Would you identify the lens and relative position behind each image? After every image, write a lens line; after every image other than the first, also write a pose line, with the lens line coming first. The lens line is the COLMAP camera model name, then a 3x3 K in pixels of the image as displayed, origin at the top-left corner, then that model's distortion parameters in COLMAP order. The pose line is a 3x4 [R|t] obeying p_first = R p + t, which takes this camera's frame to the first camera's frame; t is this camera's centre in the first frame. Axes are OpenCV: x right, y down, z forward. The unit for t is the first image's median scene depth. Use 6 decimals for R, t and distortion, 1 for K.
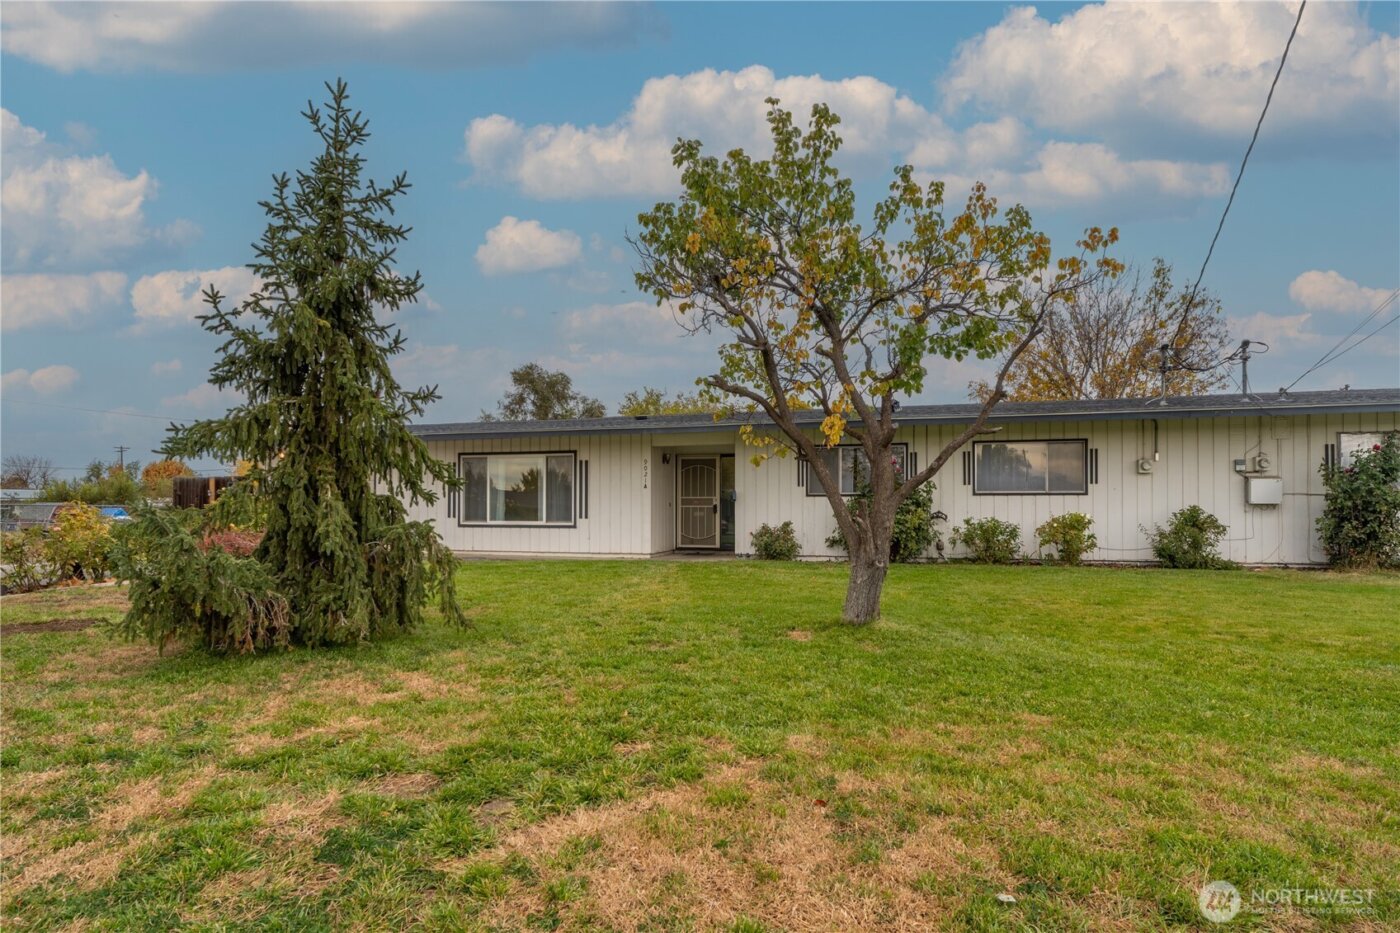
lens RADIAL K [[729.5, 0, 678.3], [0, 729.5, 494.9], [0, 0, 1]] dist [-0.005870, 0.000125]
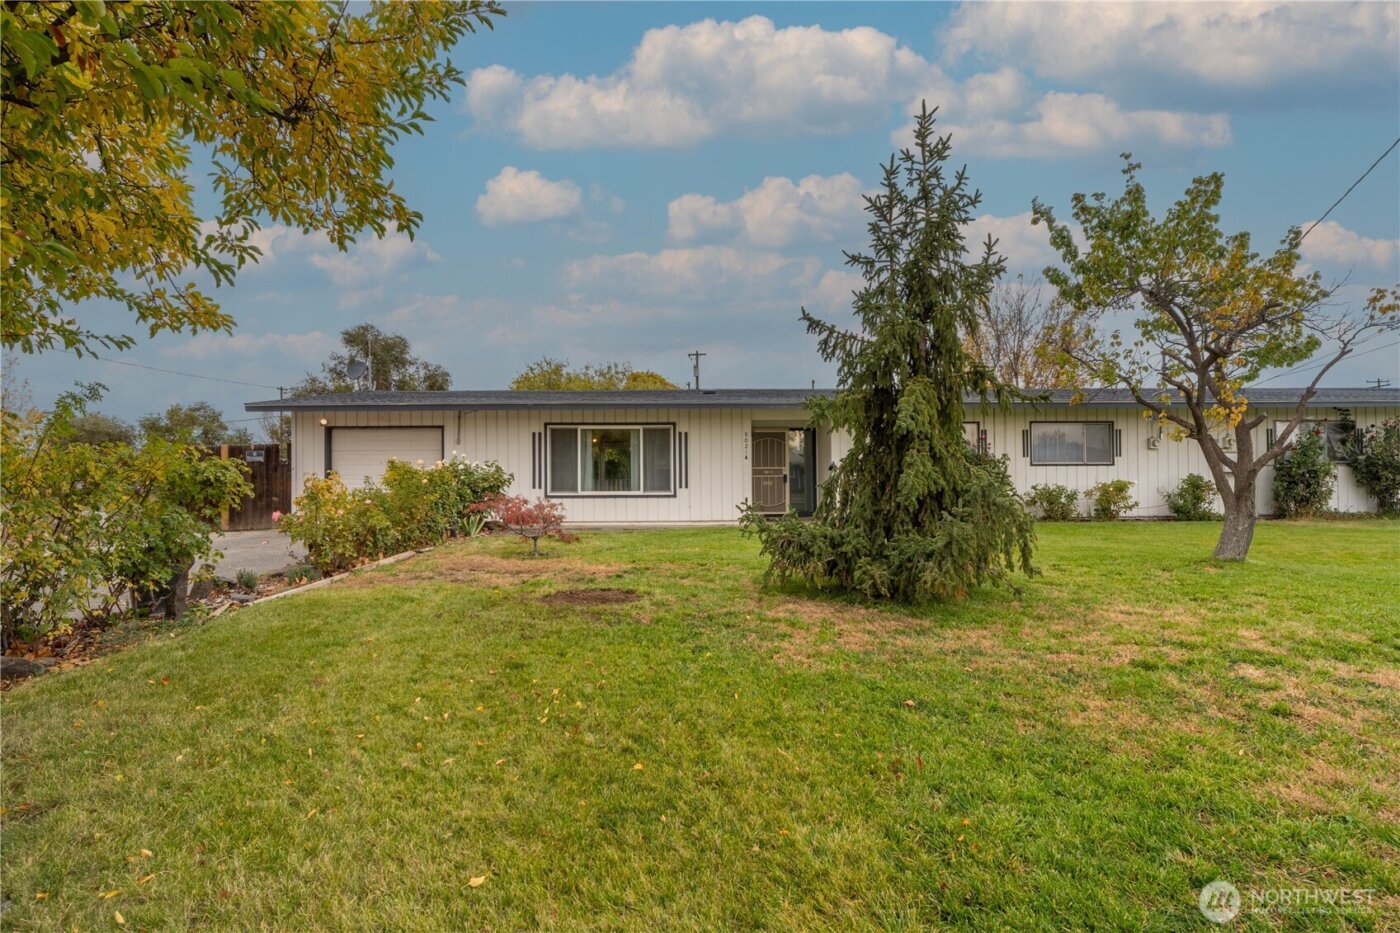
lens RADIAL K [[729.5, 0, 707.3], [0, 729.5, 459.5], [0, 0, 1]] dist [-0.005870, 0.000125]
pose [[0.957139, 0.003204, 0.289611, -0.446075], [-0.000148, 0.999944, -0.010572, 0.003048], [-0.289628, 0.010076, 0.957086, -0.009117]]
